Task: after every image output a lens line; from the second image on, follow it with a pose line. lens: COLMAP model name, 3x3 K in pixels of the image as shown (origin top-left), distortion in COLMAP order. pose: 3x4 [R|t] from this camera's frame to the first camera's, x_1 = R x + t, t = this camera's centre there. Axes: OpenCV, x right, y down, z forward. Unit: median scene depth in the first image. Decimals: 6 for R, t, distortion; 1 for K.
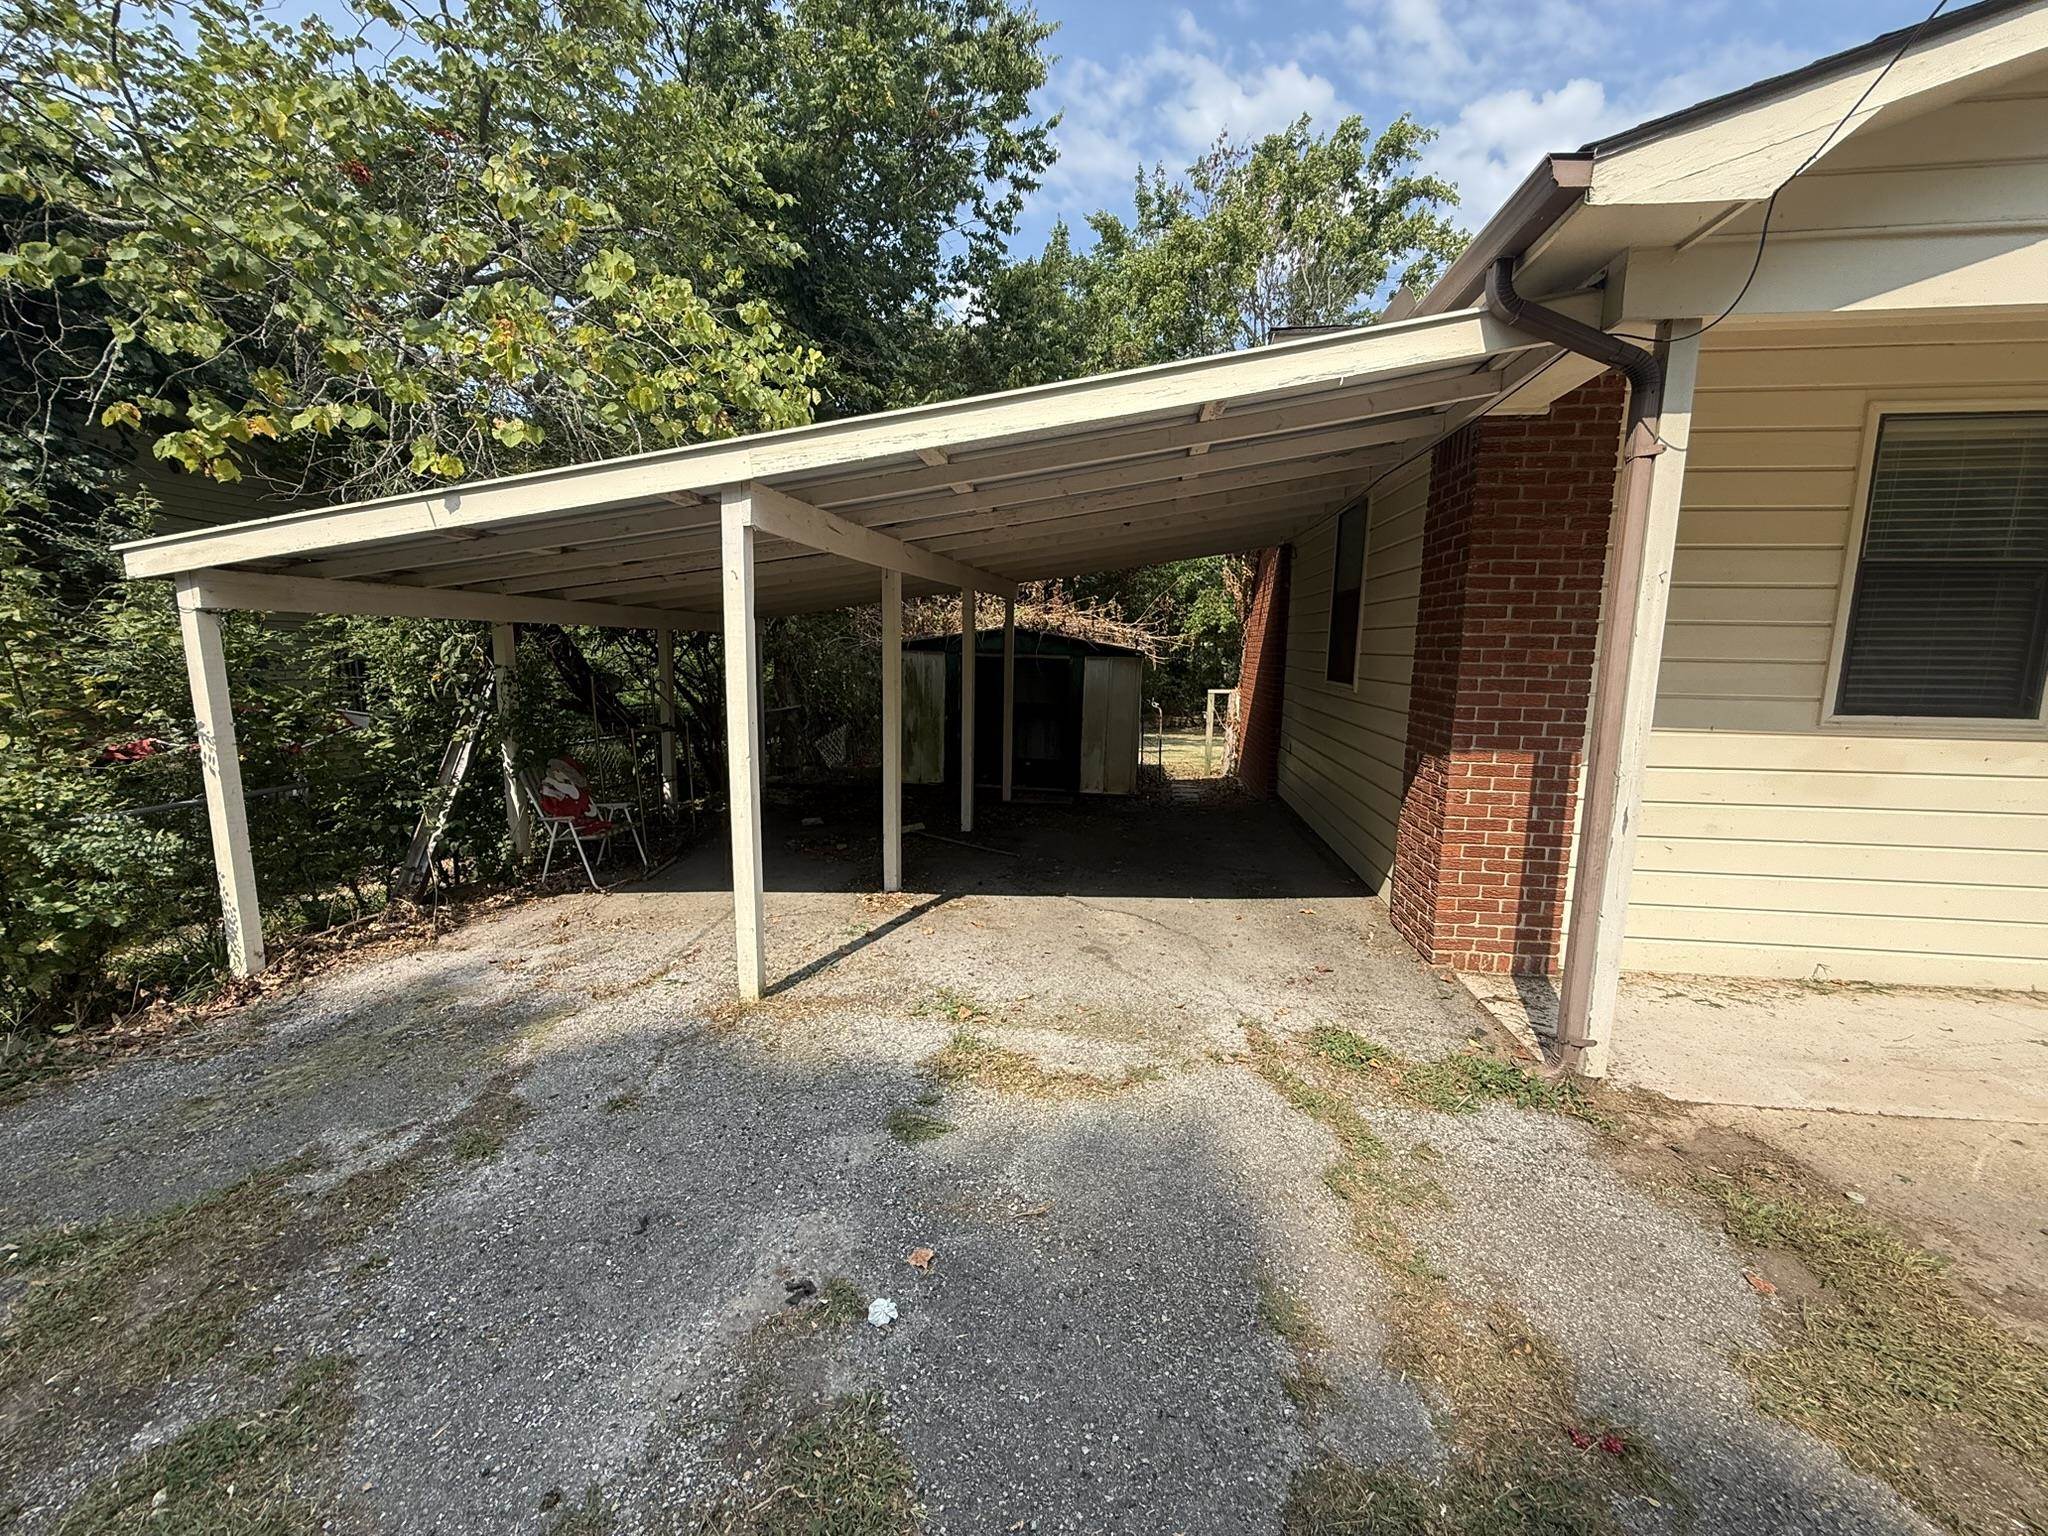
lens RADIAL K [[819.1, 0, 1019.0], [0, 819.1, 767.2], [0, 0, 1]] dist [-0.002478, -0.000084]
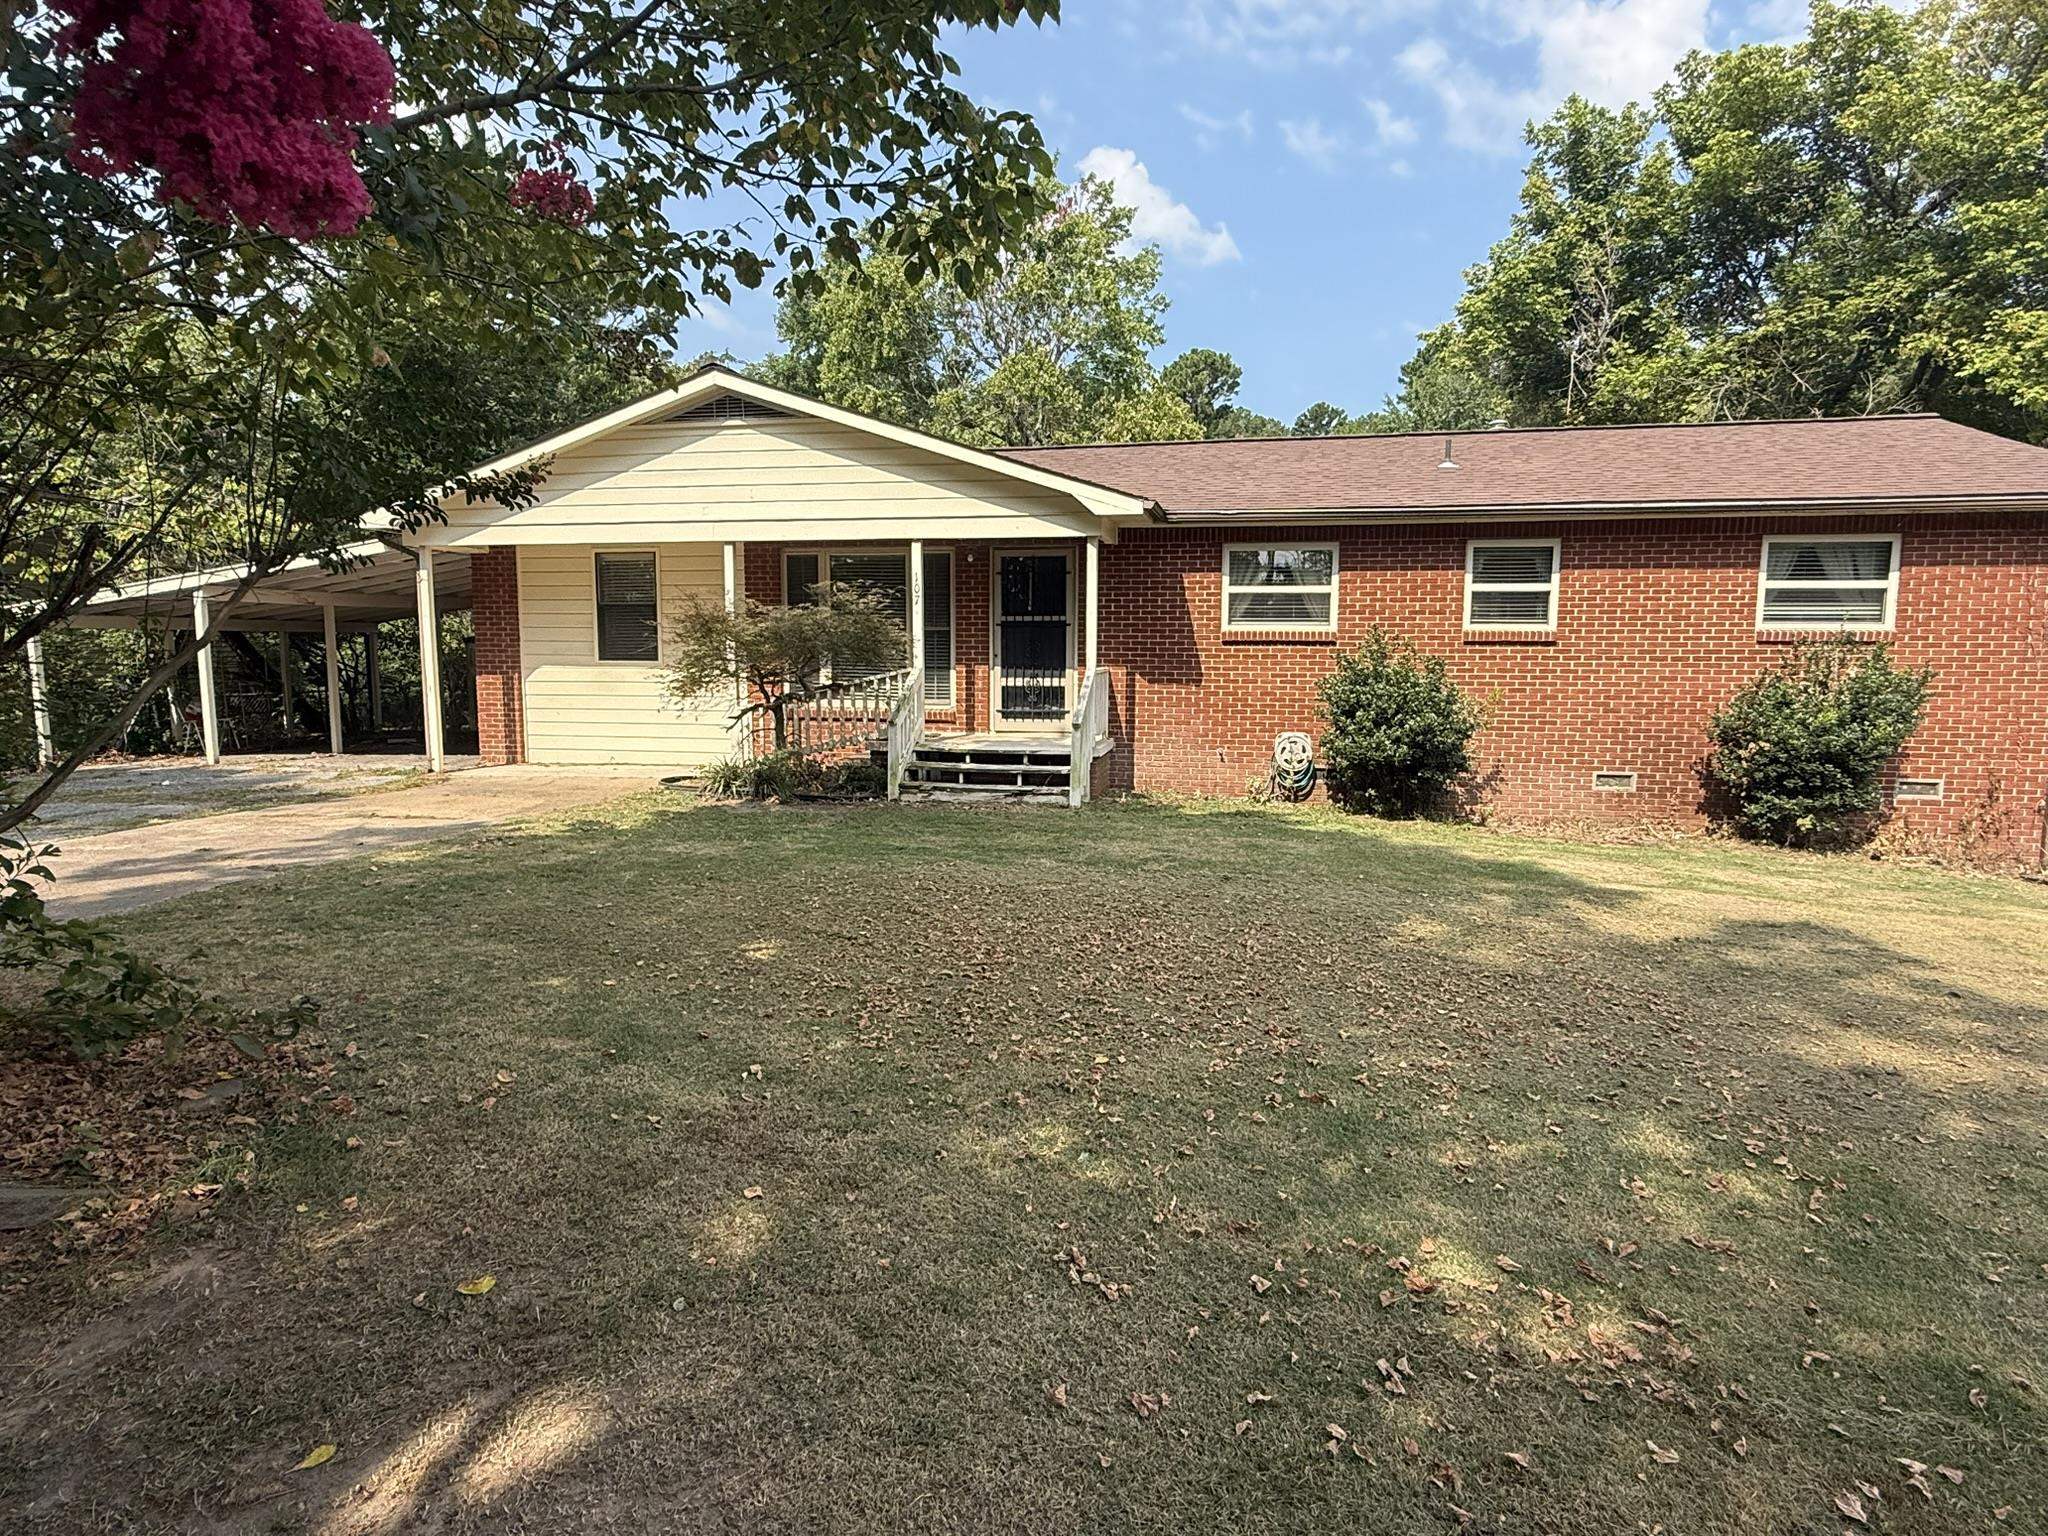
lens RADIAL K [[1116.4, 0, 1025.2], [0, 1116.4, 776.6], [0, 0, 1]] dist [0.002238, -0.001249]
pose [[0.997881, -0.003028, -0.065000, 2.449988], [0.001209, 0.999607, -0.028007, 0.396175], [0.065059, 0.027869, 0.997492, -2.402143]]
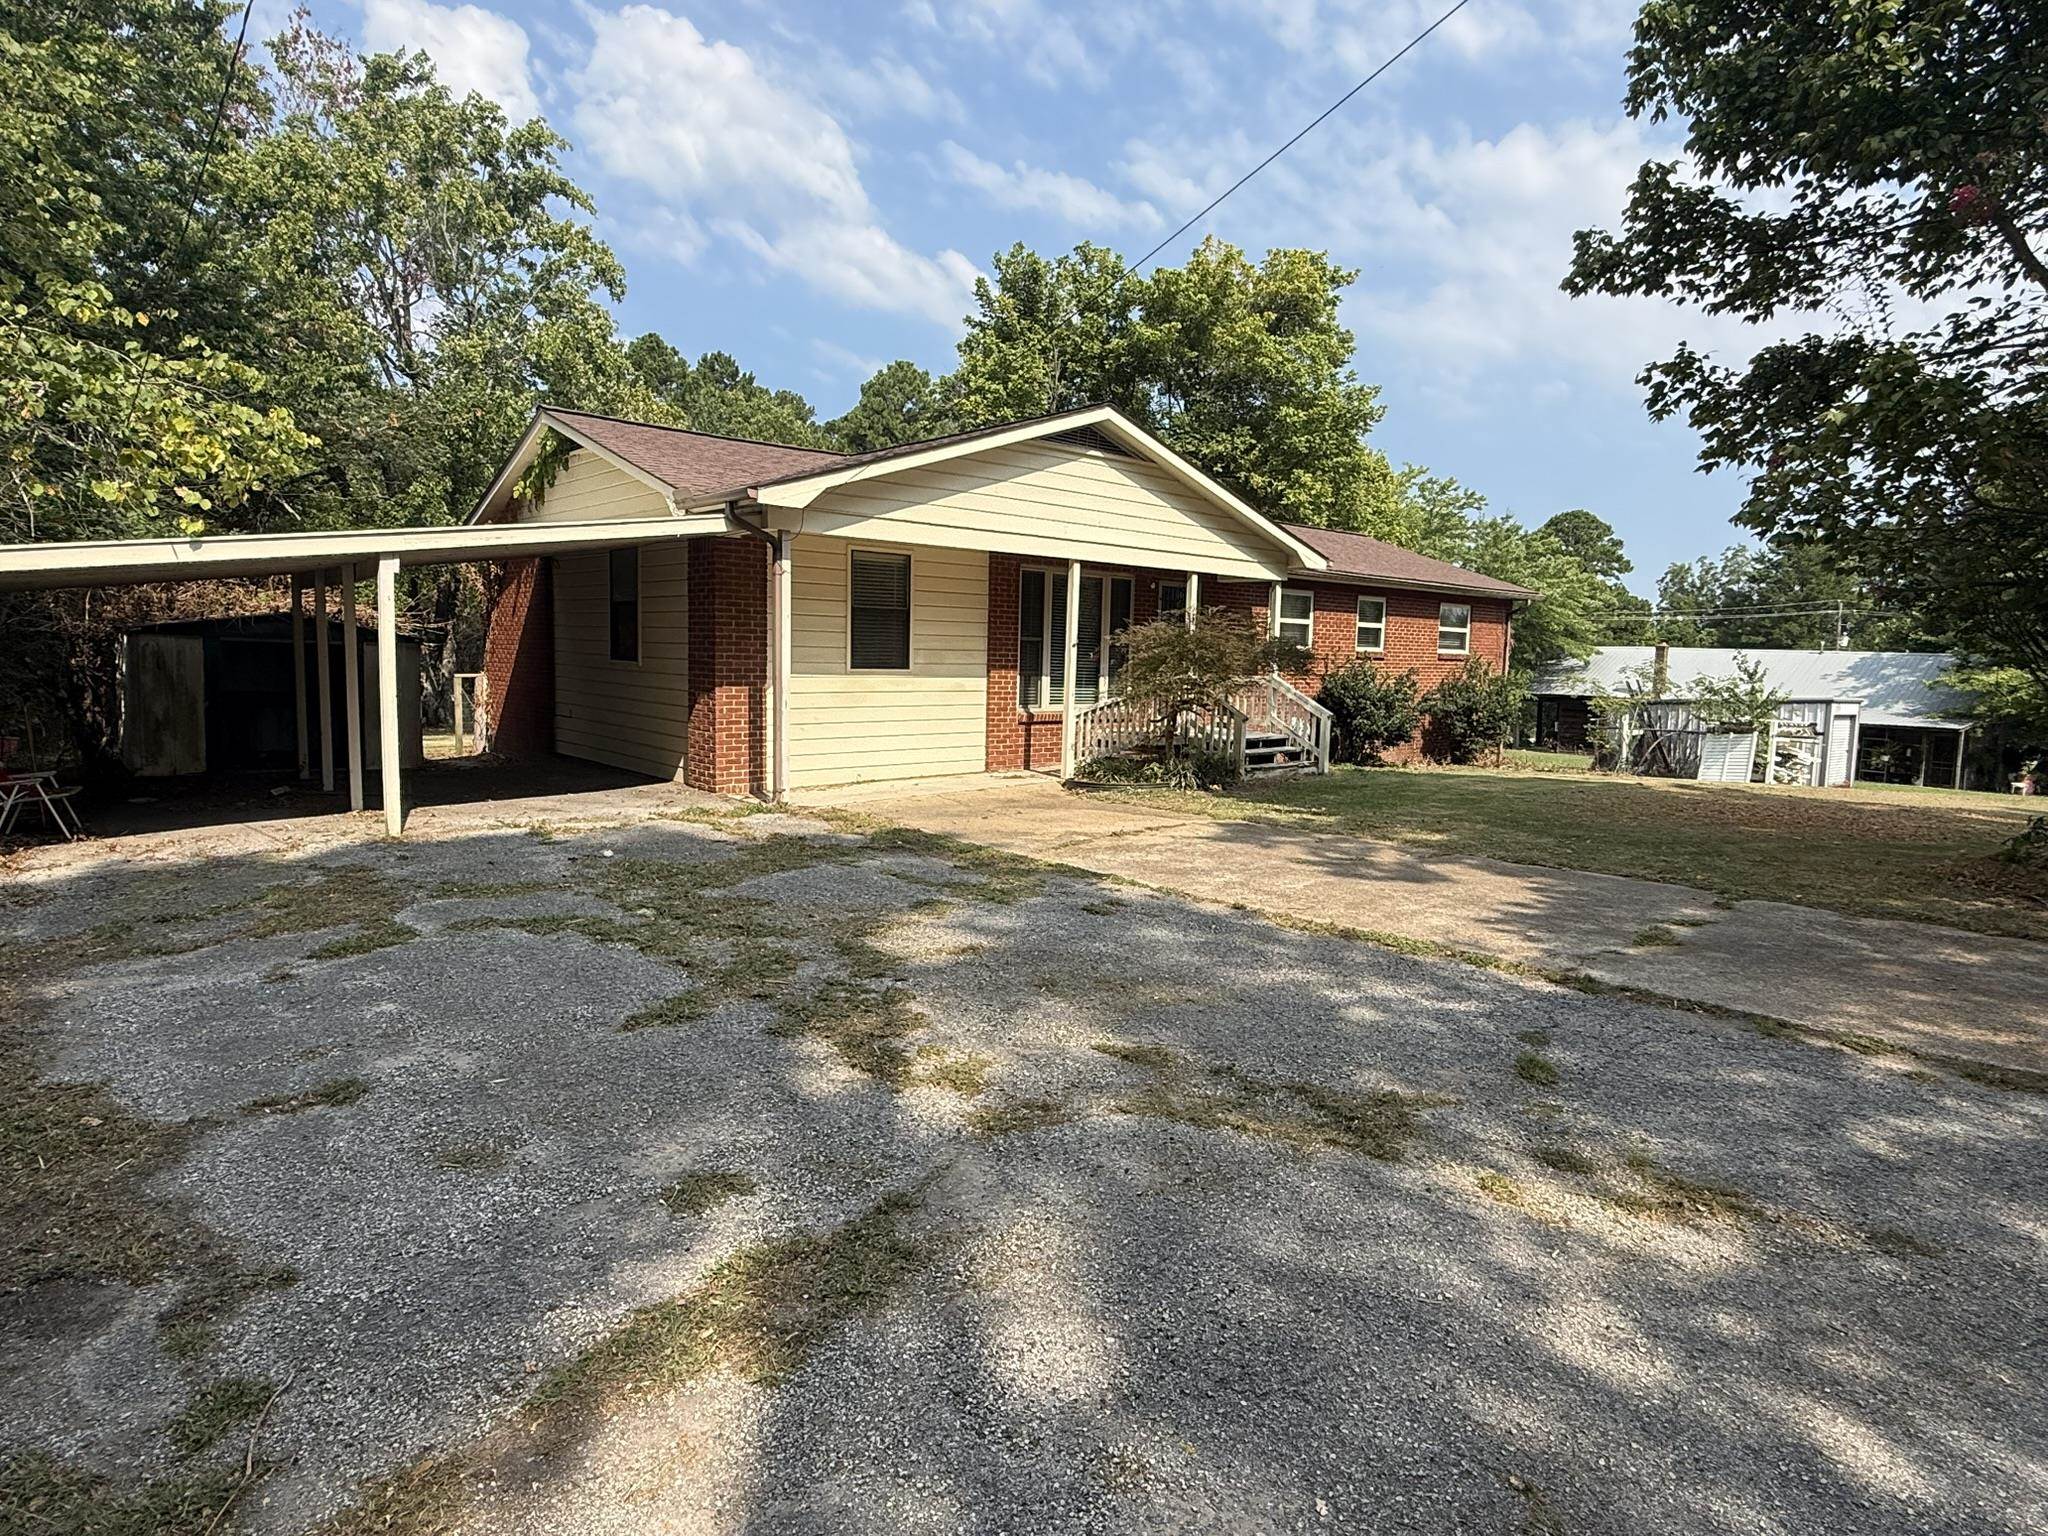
lens RADIAL K [[1116.4, 0, 1025.6], [0, 1116.4, 776.1], [0, 0, 1]] dist [0.002238, -0.001249]
pose [[0.651270, -0.083491, 0.754239, -1.120812], [0.096343, 0.994983, 0.026951, 0.201024], [-0.752705, 0.055113, 0.656046, -1.452940]]
